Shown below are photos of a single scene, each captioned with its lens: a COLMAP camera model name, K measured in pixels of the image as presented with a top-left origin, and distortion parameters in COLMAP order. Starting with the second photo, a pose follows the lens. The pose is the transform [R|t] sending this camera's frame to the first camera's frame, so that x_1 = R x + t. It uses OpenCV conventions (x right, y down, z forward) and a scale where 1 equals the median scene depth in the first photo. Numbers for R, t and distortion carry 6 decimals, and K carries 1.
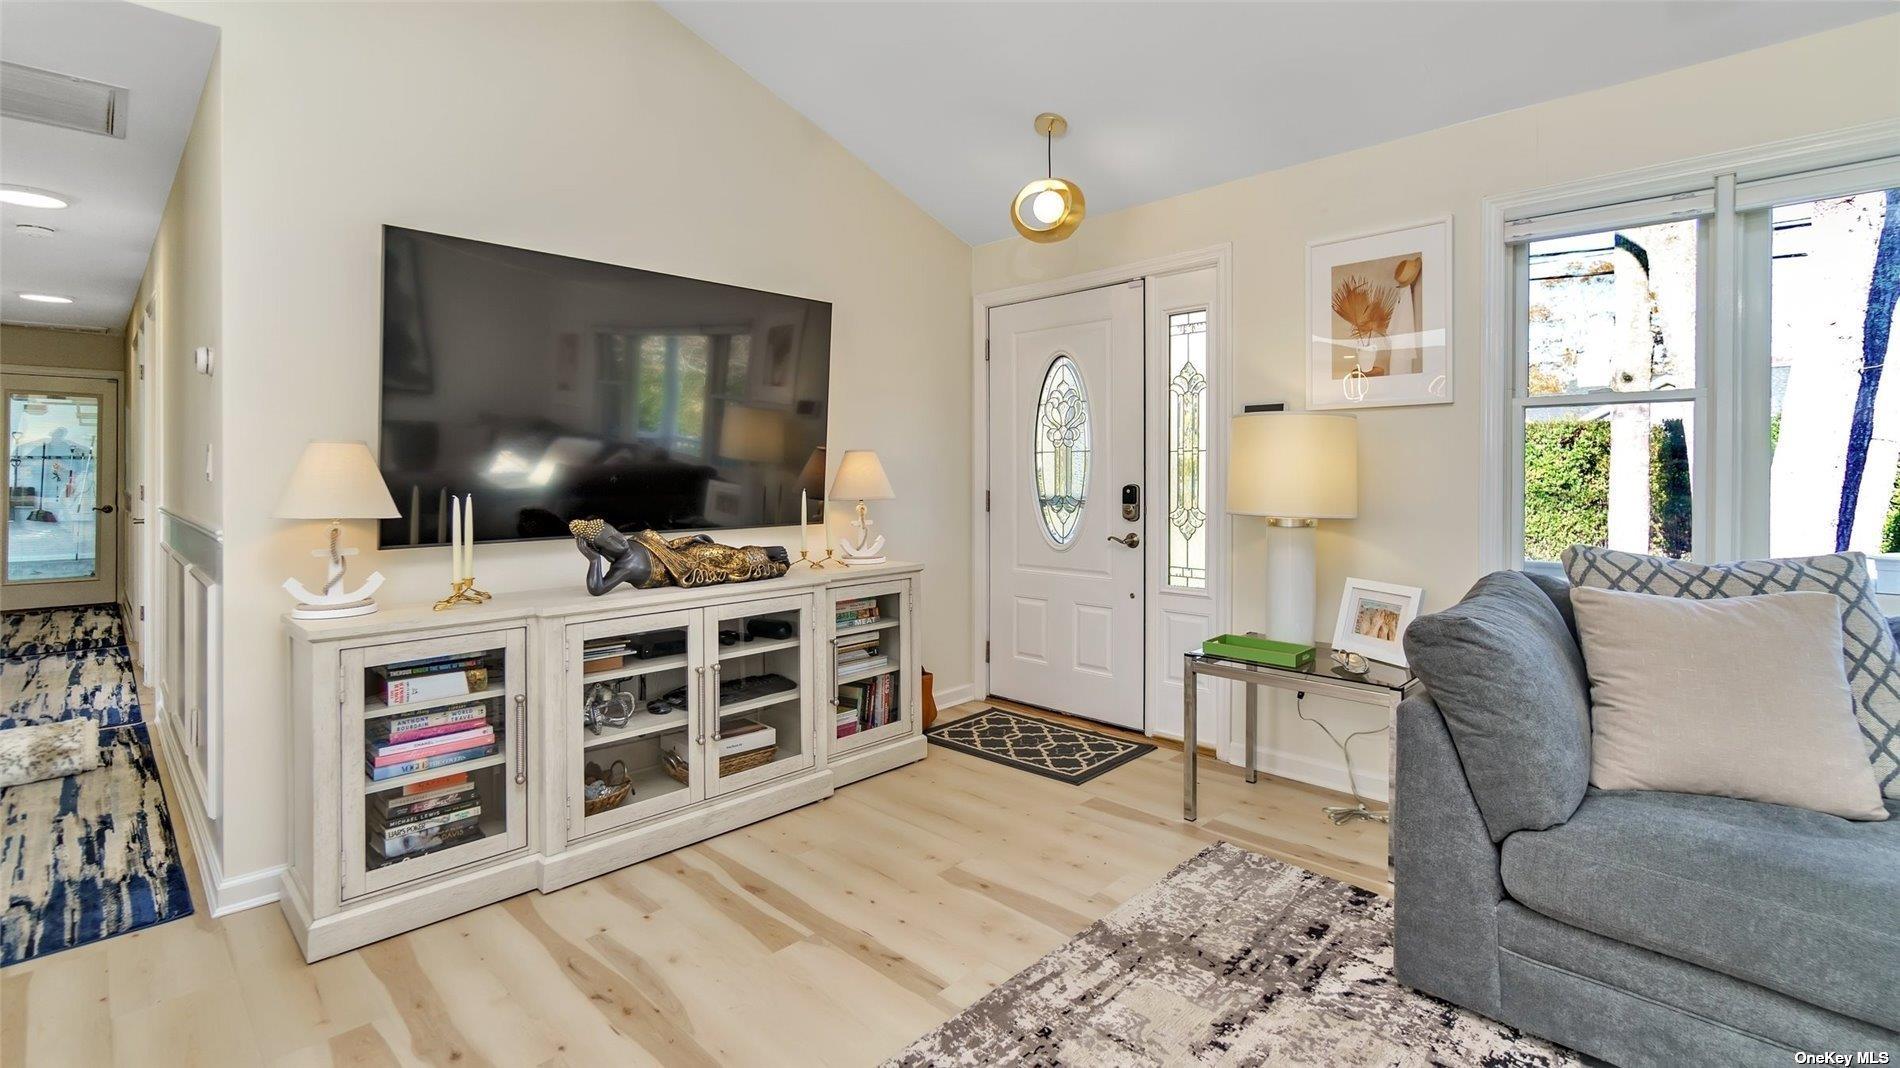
lens RADIAL K [[836.3, 0, 942.5], [0, 836.3, 481.0], [0, 0, 1]] dist [-0.003911, 0.000049]
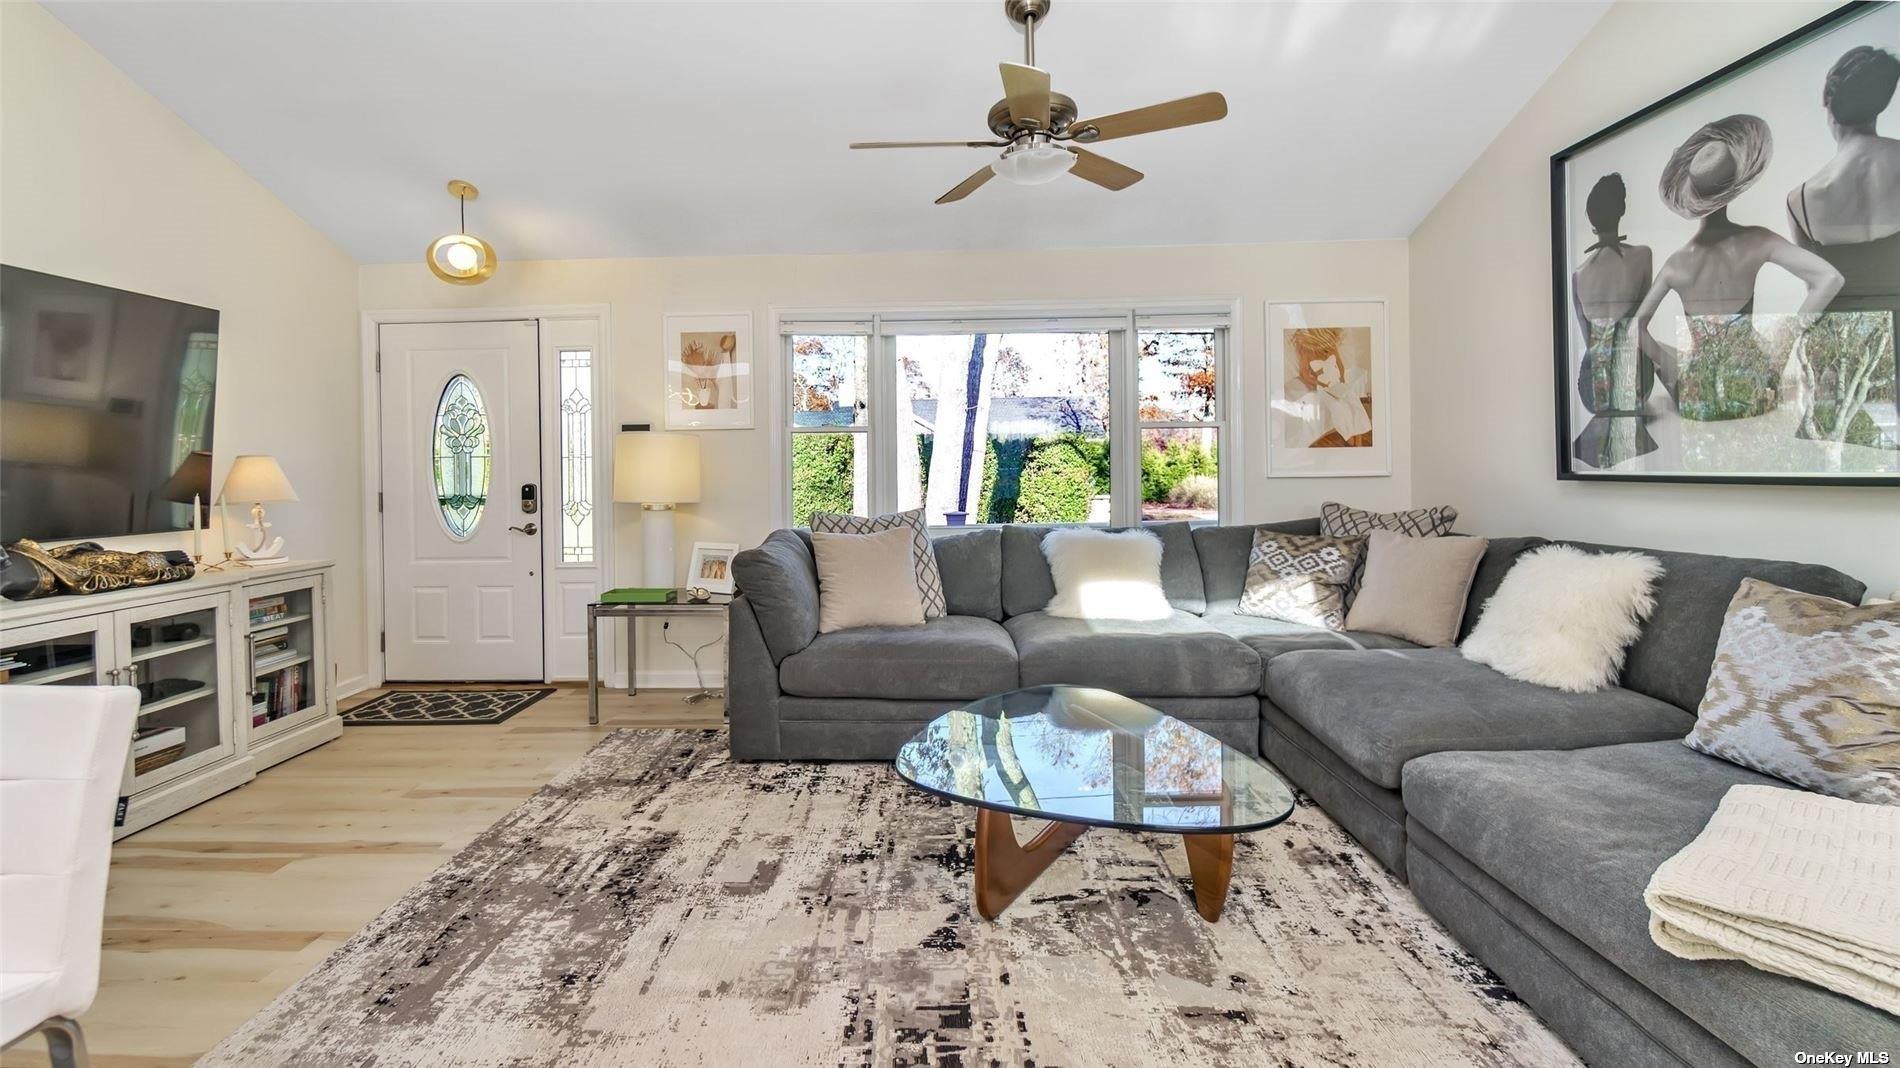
lens RADIAL K [[850.3, 0, 925.0], [0, 850.3, 469.9], [0, 0, 1]] dist [-0.000207, 0.000118]
pose [[0.736327, -0.007200, 0.676587, -0.236759], [0.017739, 0.999805, -0.008667, 0.005369], [-0.676393, 0.018384, 0.736311, -0.396219]]
